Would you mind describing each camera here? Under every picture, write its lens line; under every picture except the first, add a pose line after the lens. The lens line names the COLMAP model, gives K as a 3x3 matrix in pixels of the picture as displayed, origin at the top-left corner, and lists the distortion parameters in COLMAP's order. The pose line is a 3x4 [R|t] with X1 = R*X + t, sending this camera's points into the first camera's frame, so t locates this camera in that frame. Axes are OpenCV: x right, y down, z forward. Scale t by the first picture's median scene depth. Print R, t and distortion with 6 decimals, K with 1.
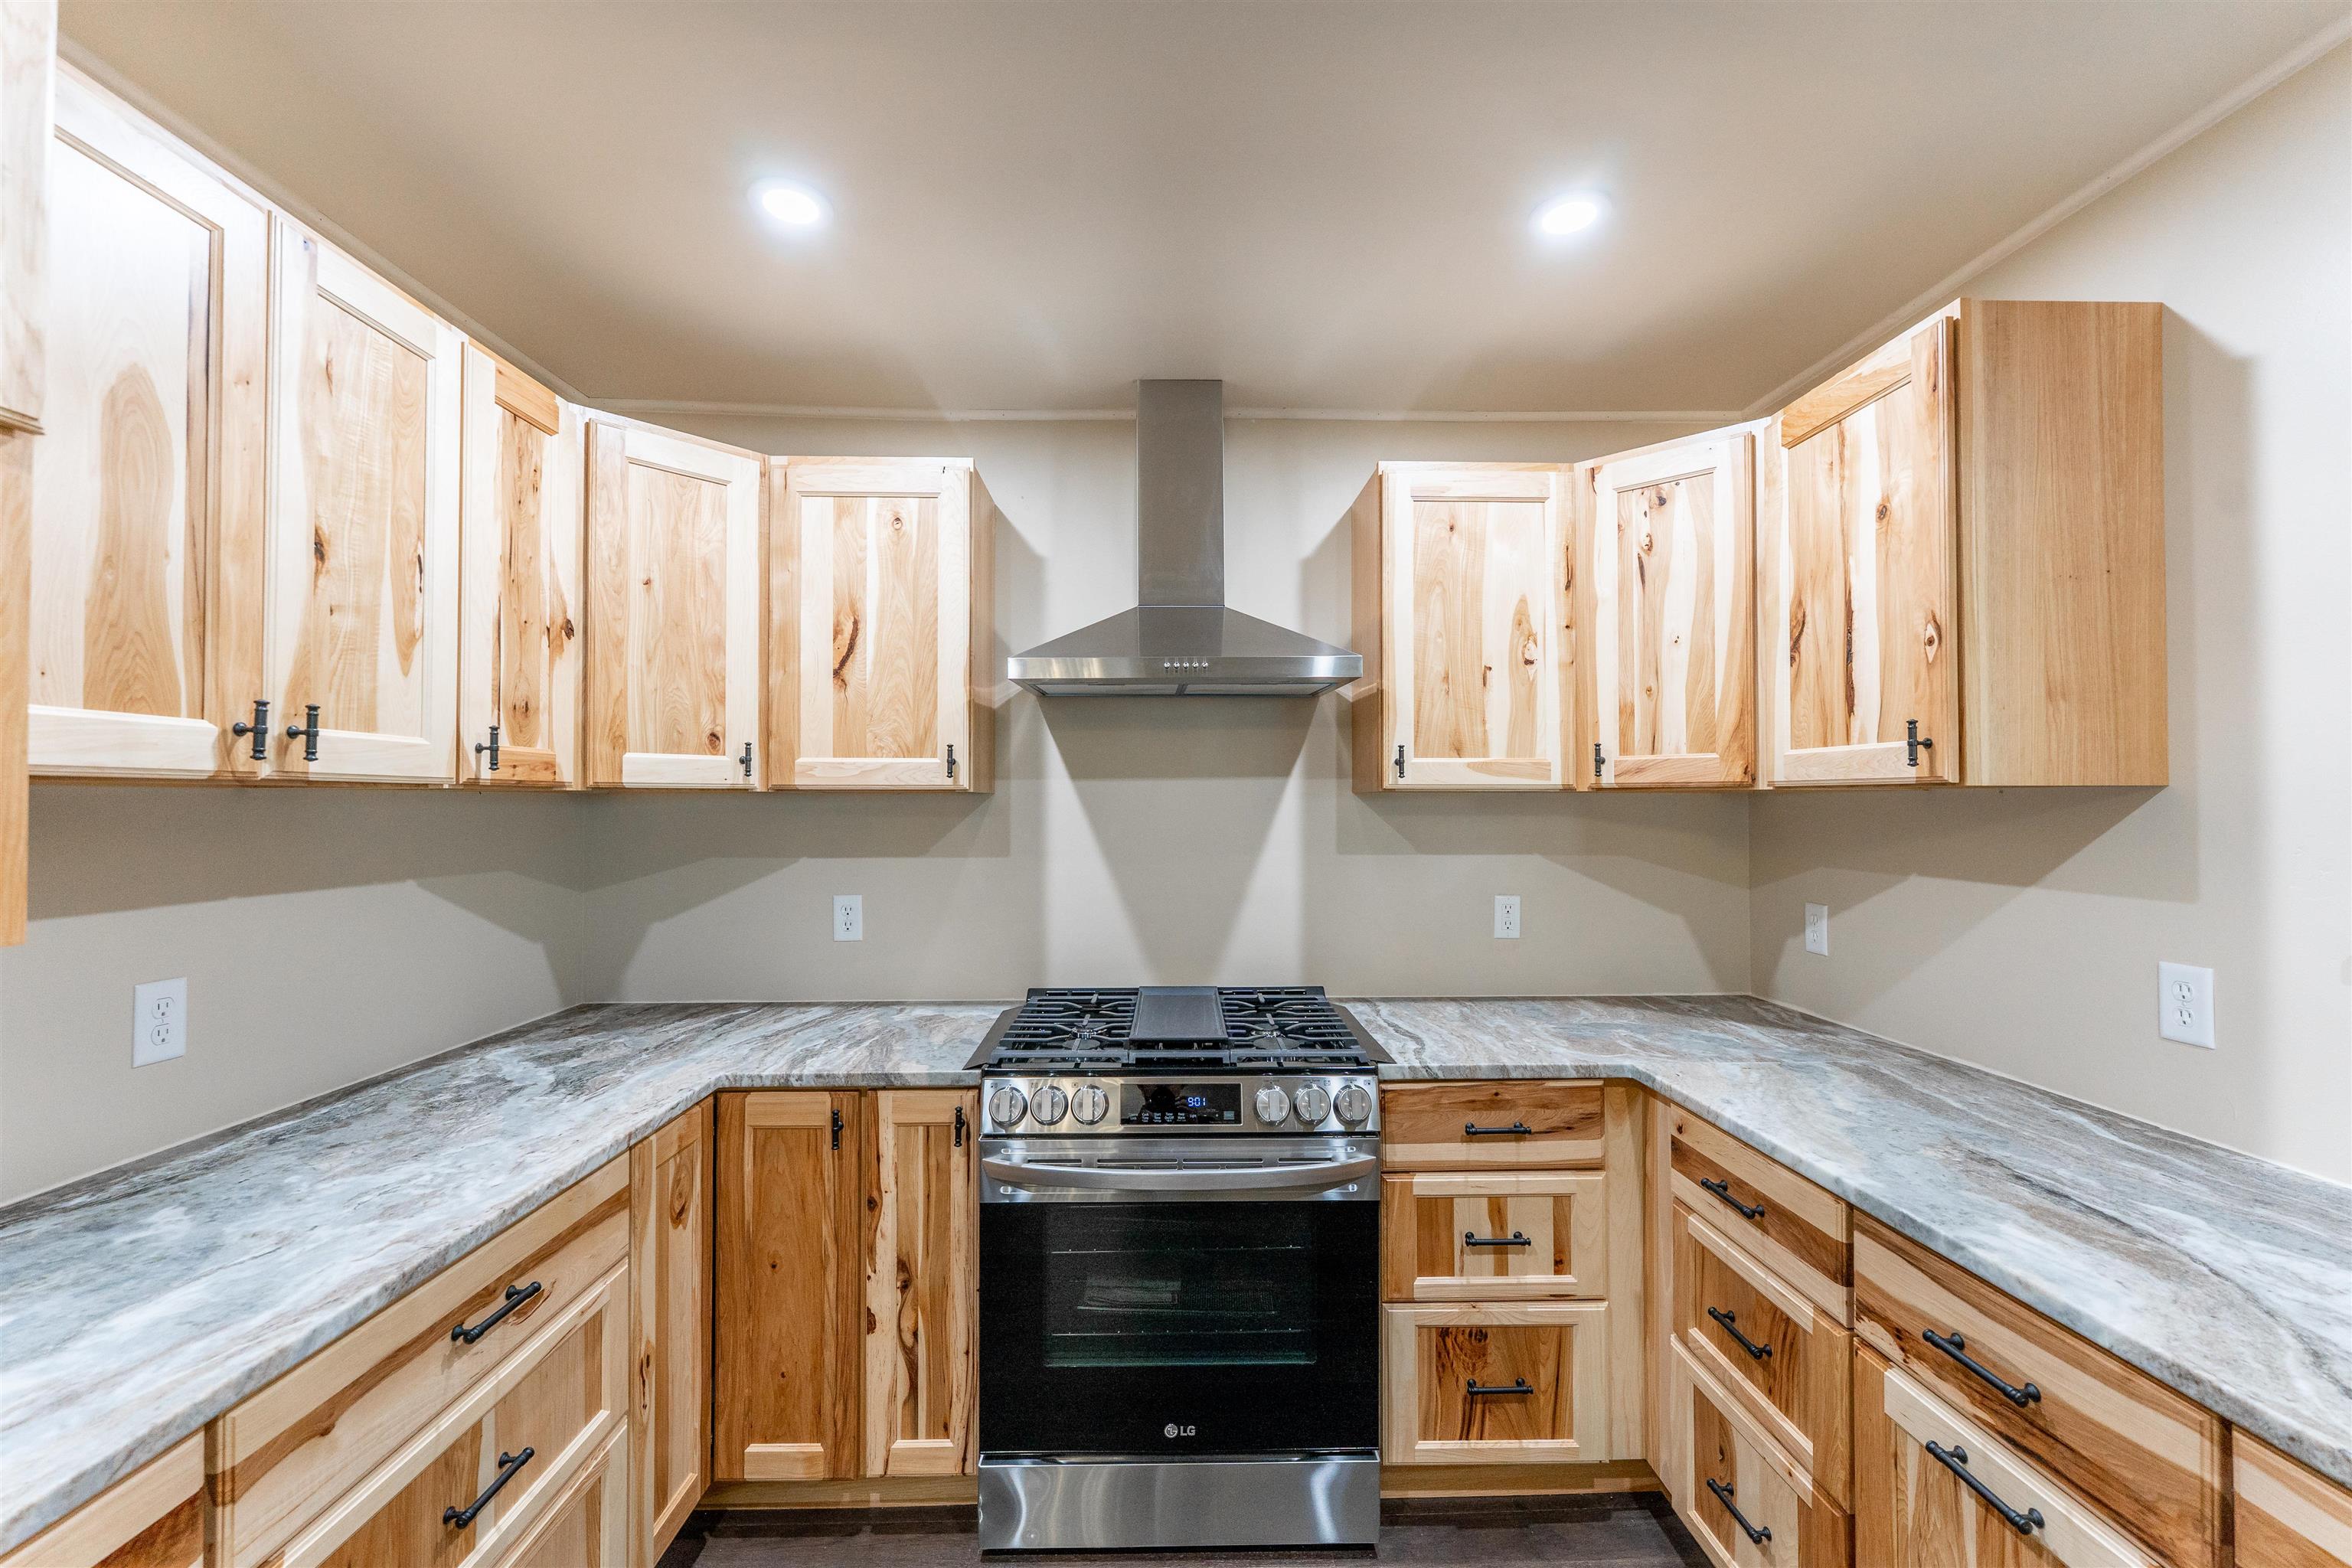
lens RADIAL K [[951.5, 0, 1176.0], [0, 951.5, 784.0], [0, 0, 1]] dist [-0.000868, -0.000164]
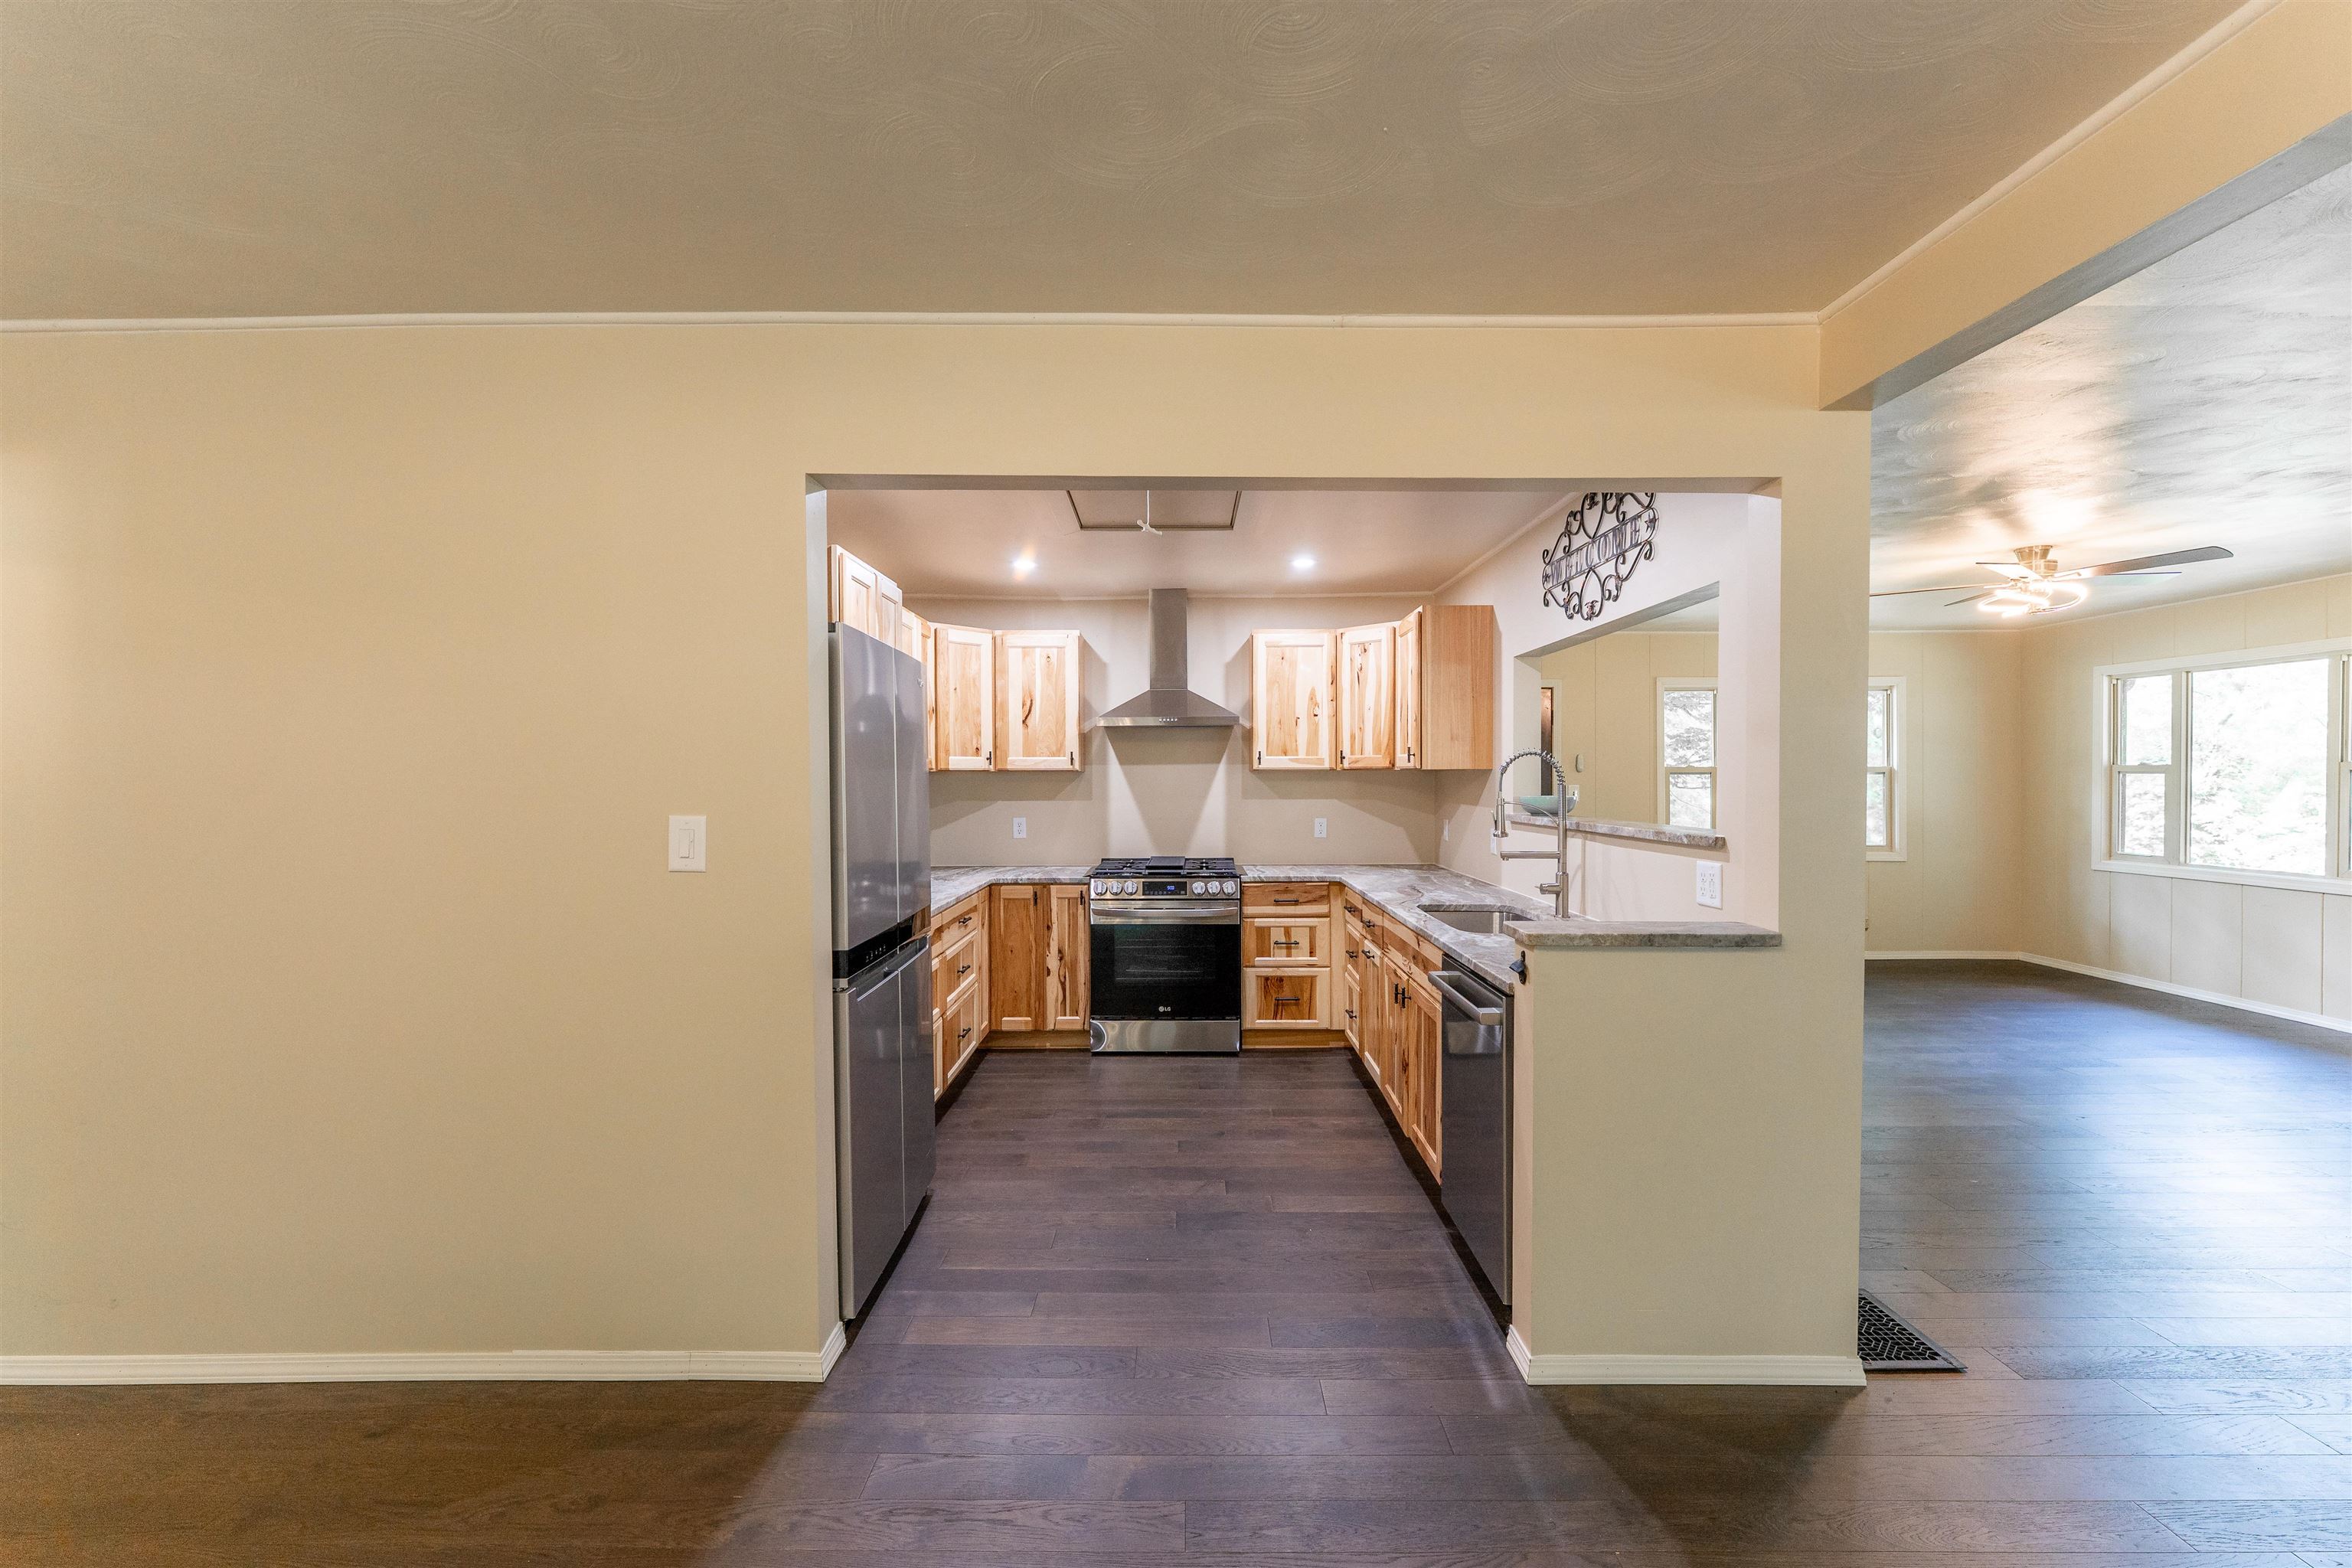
lens RADIAL K [[977.3, 0, 1182.1], [0, 977.3, 783.4], [0, 0, 1]] dist [-0.001165, -0.000164]
pose [[0.999716, -0.002270, -0.023718, 0.116563], [0.002905, 0.999637, 0.026770, -0.030509], [0.023648, -0.026832, 0.999360, -1.694337]]
